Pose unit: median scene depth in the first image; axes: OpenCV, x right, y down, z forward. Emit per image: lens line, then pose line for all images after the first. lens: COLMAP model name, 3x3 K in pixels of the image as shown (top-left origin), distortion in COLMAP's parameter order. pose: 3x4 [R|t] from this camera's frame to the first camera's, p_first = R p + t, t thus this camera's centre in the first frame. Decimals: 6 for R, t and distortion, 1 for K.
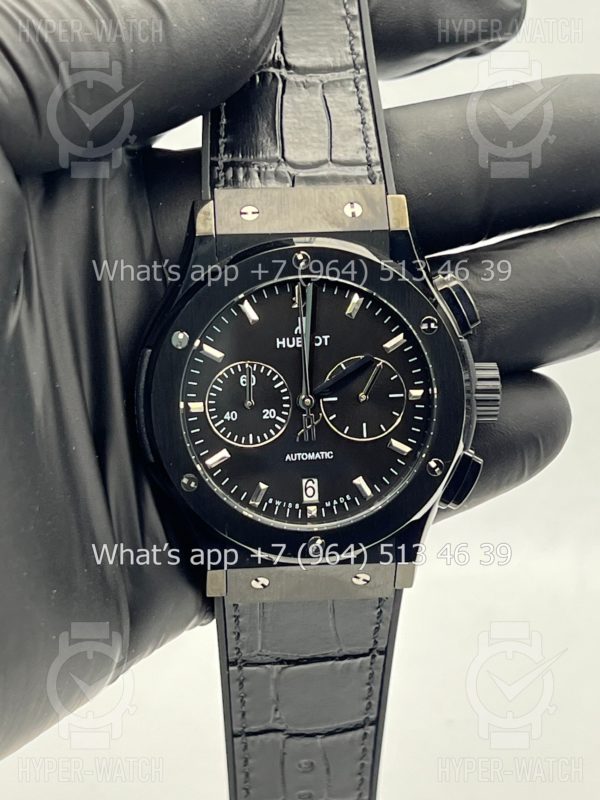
lens RADIAL K [[1888.4, 0, 302.3], [0, 1888.4, 396.6], [0, 0, 1]] dist [0.176471, 0.000000]
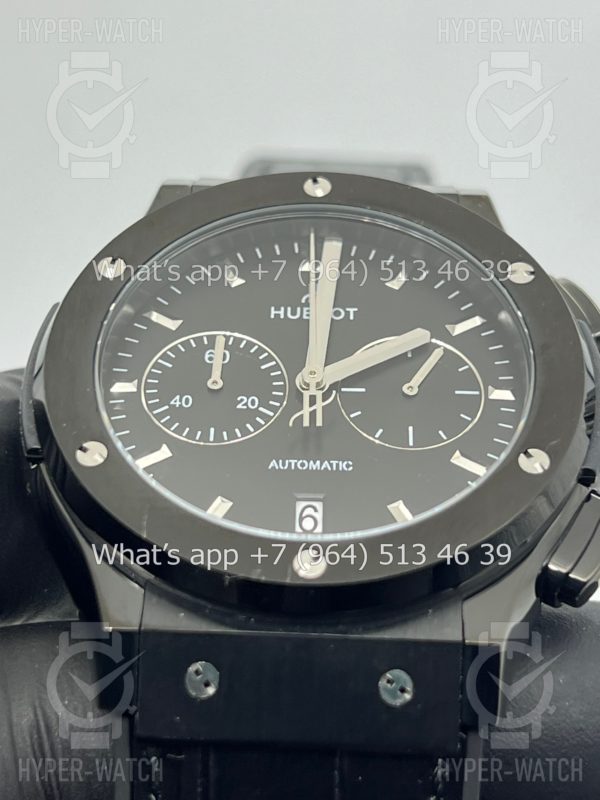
lens RADIAL K [[1888.4, 0, 302.5], [0, 1888.4, 398.8], [0, 0, 1]] dist [0.176471, 0.000000]
pose [[0.995504, 0.017764, -0.093041, 0.053834], [-0.078702, 0.701698, -0.708115, 0.421025], [0.052707, 0.712253, 0.699941, 0.590563]]
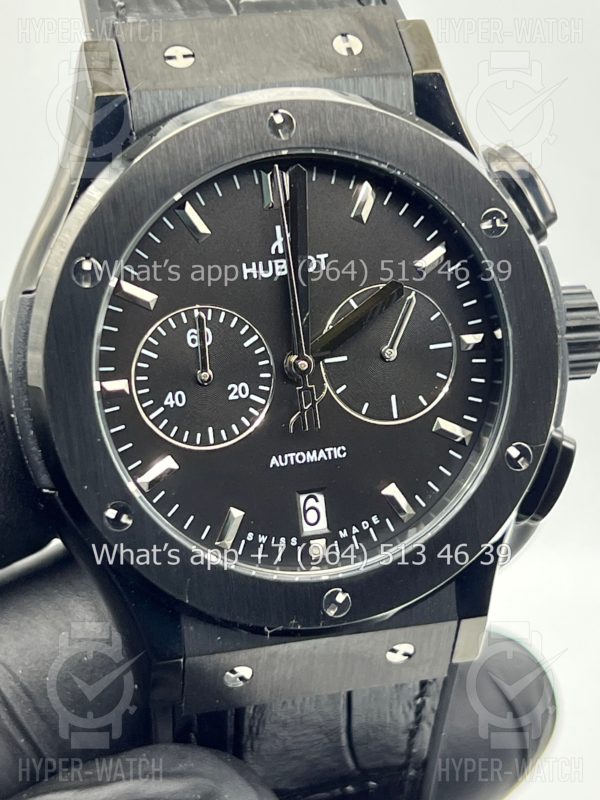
lens RADIAL K [[1888.4, 0, 296.7], [0, 1888.4, 405.1], [0, 0, 1]] dist [0.176471, 0.000000]
pose [[0.984725, -0.076979, 0.156176, -0.092993], [0.081885, 0.996323, -0.025214, 0.030119], [-0.153660, 0.037617, 0.987407, 0.406820]]
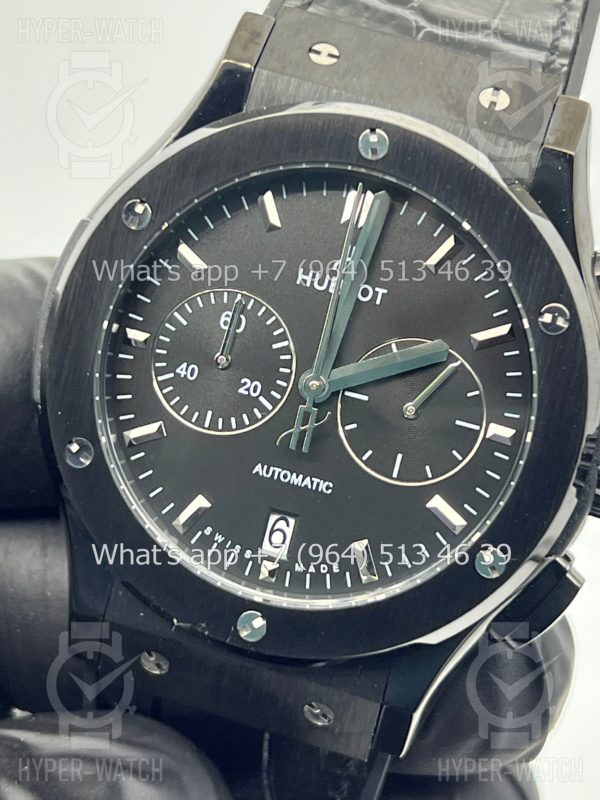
lens RADIAL K [[1888.4, 0, 297.9], [0, 1888.4, 401.2], [0, 0, 1]] dist [0.176471, 0.000000]
pose [[0.935787, 0.301322, -0.183049, 0.105115], [-0.314479, 0.948101, -0.046990, 0.036020], [0.159390, 0.101538, 0.981980, 0.426269]]
